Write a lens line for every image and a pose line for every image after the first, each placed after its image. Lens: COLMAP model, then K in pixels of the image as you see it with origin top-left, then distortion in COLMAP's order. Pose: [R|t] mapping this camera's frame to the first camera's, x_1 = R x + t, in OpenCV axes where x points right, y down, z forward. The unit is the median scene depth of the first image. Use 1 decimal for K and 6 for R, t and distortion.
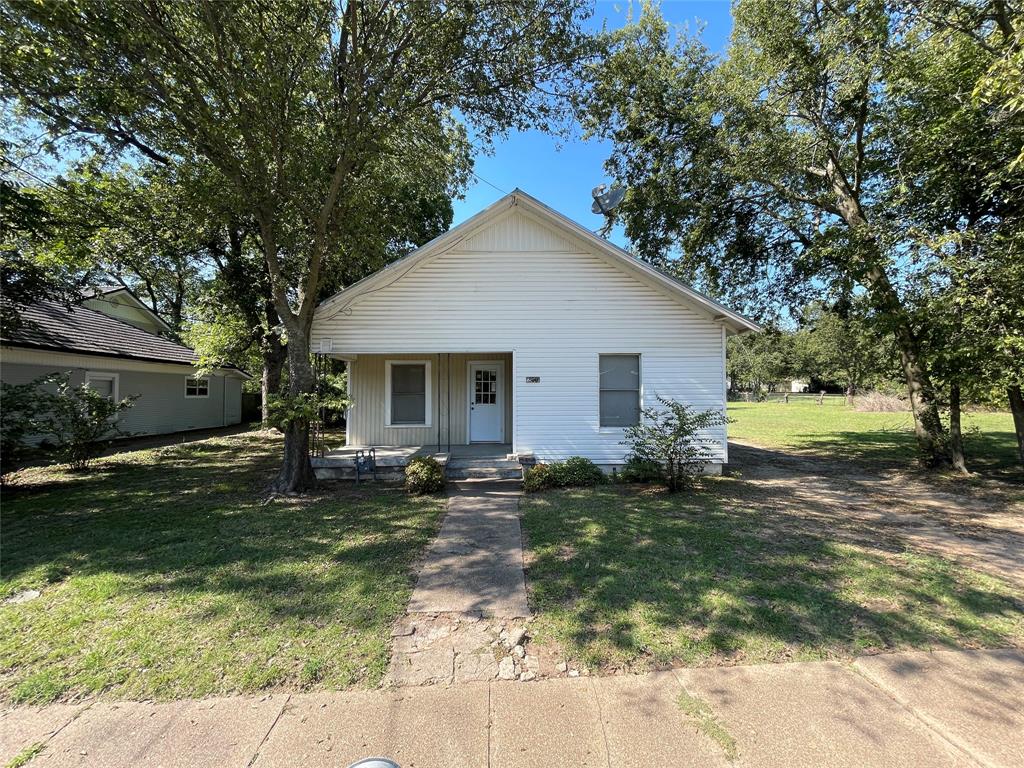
lens RADIAL K [[413.4, 0, 513.8], [0, 413.4, 380.3], [0, 0, 1]] dist [0.000521, 0.000336]
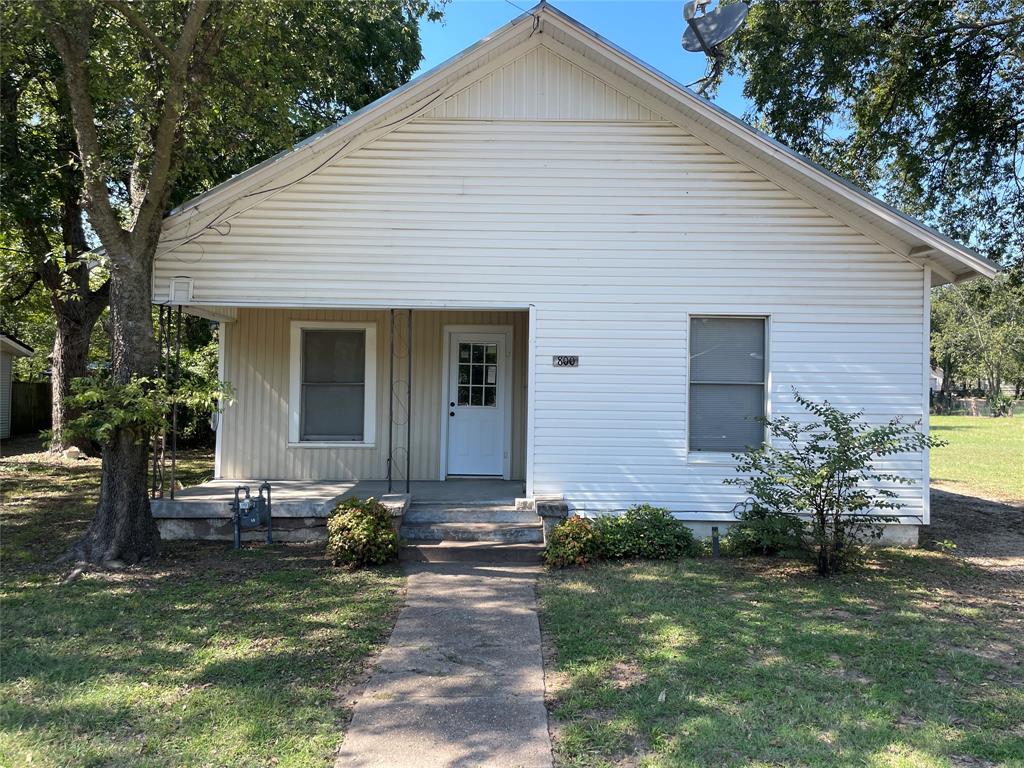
lens RADIAL K [[778.1, 0, 521.6], [0, 778.1, 372.0], [0, 0, 1]] dist [0.077884, -0.096599]
pose [[0.999812, 0.018066, -0.007052, -0.004040], [-0.018020, 0.999817, 0.006442, 0.007096], [0.007167, -0.006313, 0.999954, -0.018258]]
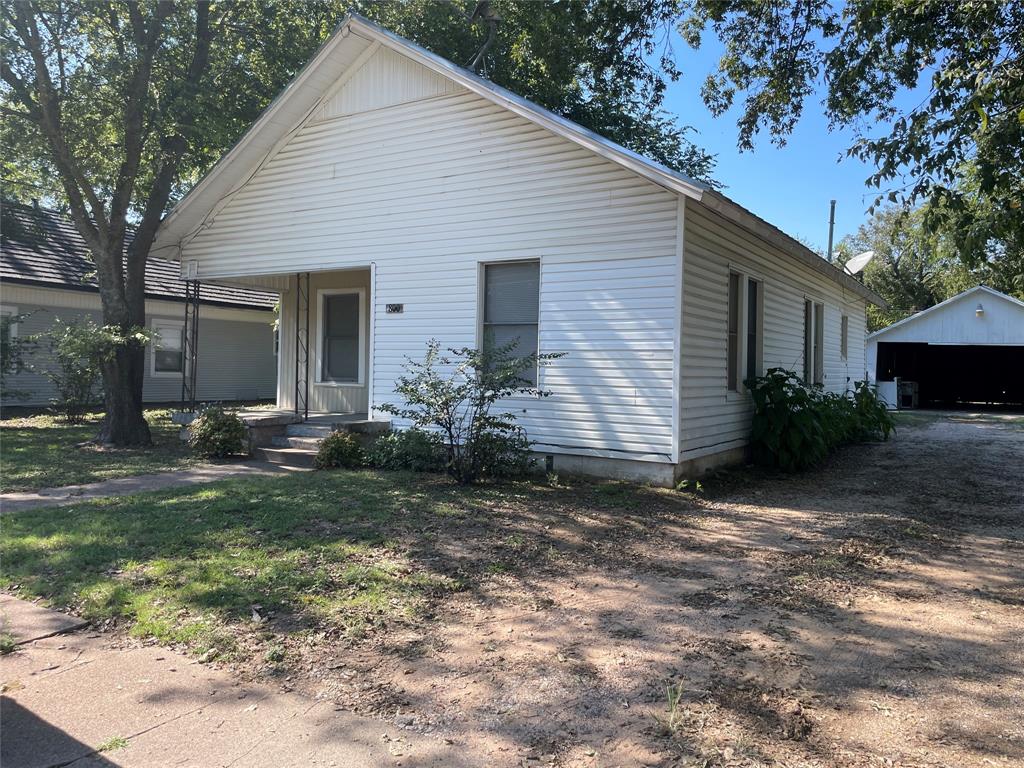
lens RADIAL K [[778.1, 0, 521.6], [0, 778.1, 372.0], [0, 0, 1]] dist [0.077884, -0.096599]
pose [[0.843657, 0.022807, -0.536398, 0.878299], [-0.005642, 0.999419, 0.033621, 0.055866], [0.536853, -0.025339, 0.843295, 0.083070]]
